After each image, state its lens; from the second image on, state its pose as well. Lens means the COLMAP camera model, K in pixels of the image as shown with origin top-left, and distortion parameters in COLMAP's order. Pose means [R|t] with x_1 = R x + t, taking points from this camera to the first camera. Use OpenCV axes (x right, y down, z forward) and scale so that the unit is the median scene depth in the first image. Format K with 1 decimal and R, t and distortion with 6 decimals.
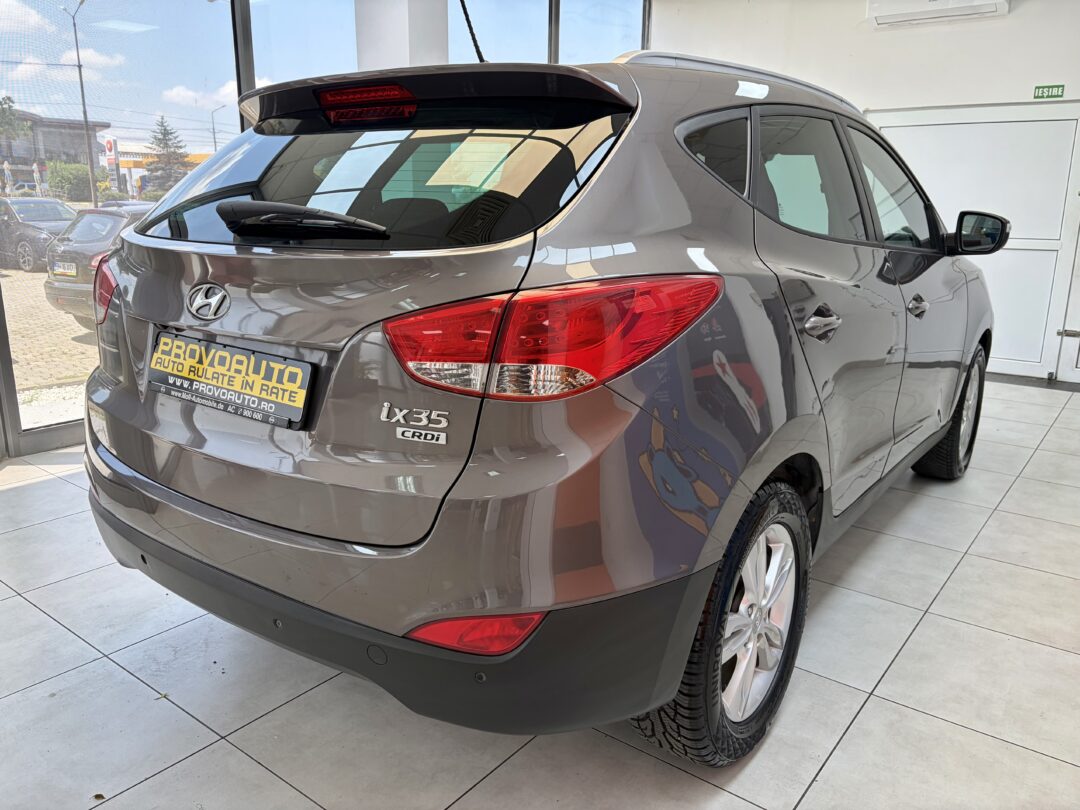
lens RADIAL K [[825.1, 0, 540.0], [0, 825.1, 405.0], [0, 0, 1]] dist [0.002810, 0.001320]
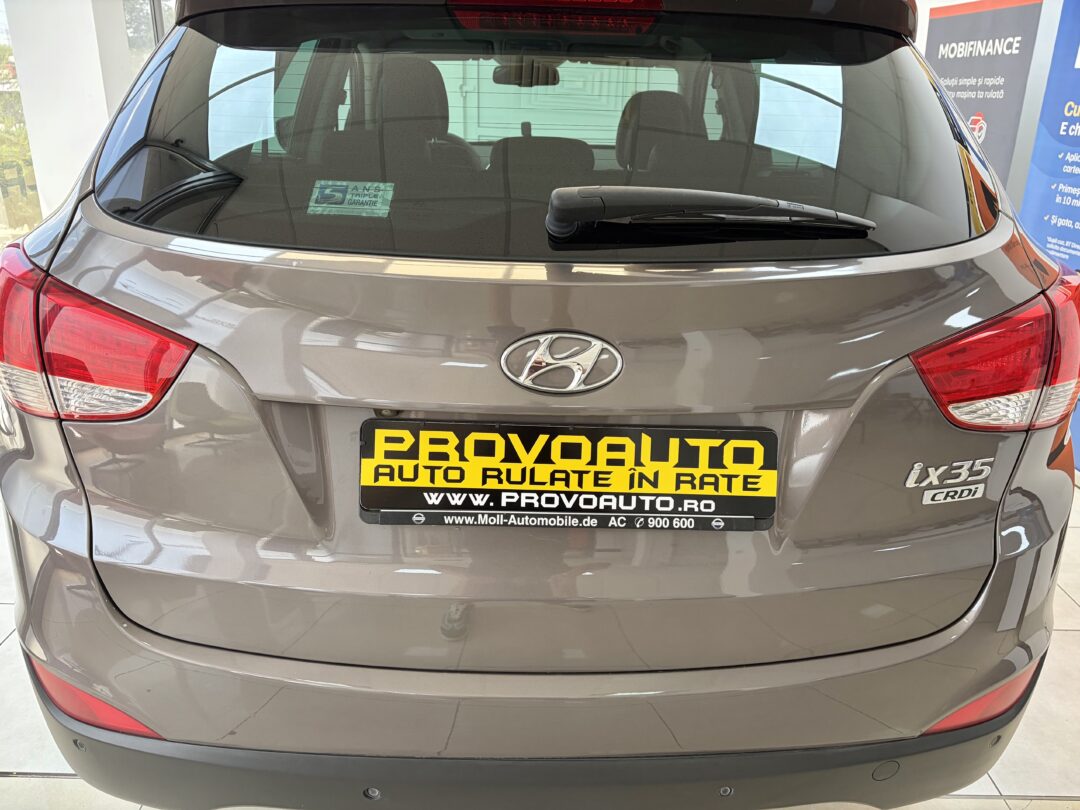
lens RADIAL K [[830.2, 0, 540.0], [0, 830.2, 405.0], [0, 0, 1]] dist [0.065614, -0.002383]
pose [[0.789803, -0.209860, 0.576342, -0.784086], [0.134268, 0.976011, 0.171391, -0.204627], [-0.598484, -0.057981, 0.799034, 0.535092]]
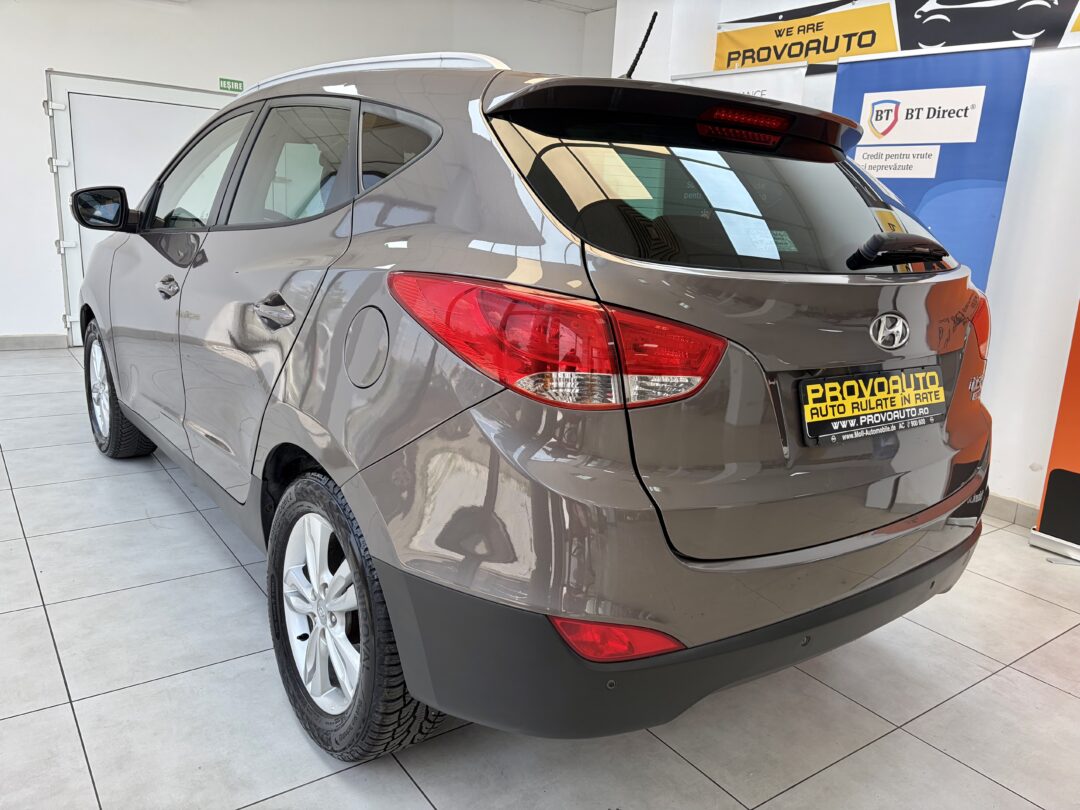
lens RADIAL K [[825.1, 0, 540.0], [0, 825.1, 405.0], [0, 0, 1]] dist [0.002810, 0.001320]
pose [[0.282667, -0.222037, 0.933166, -1.531359], [0.177912, 0.968096, 0.176456, -0.300723], [-0.942575, 0.116143, 0.313152, 1.120897]]
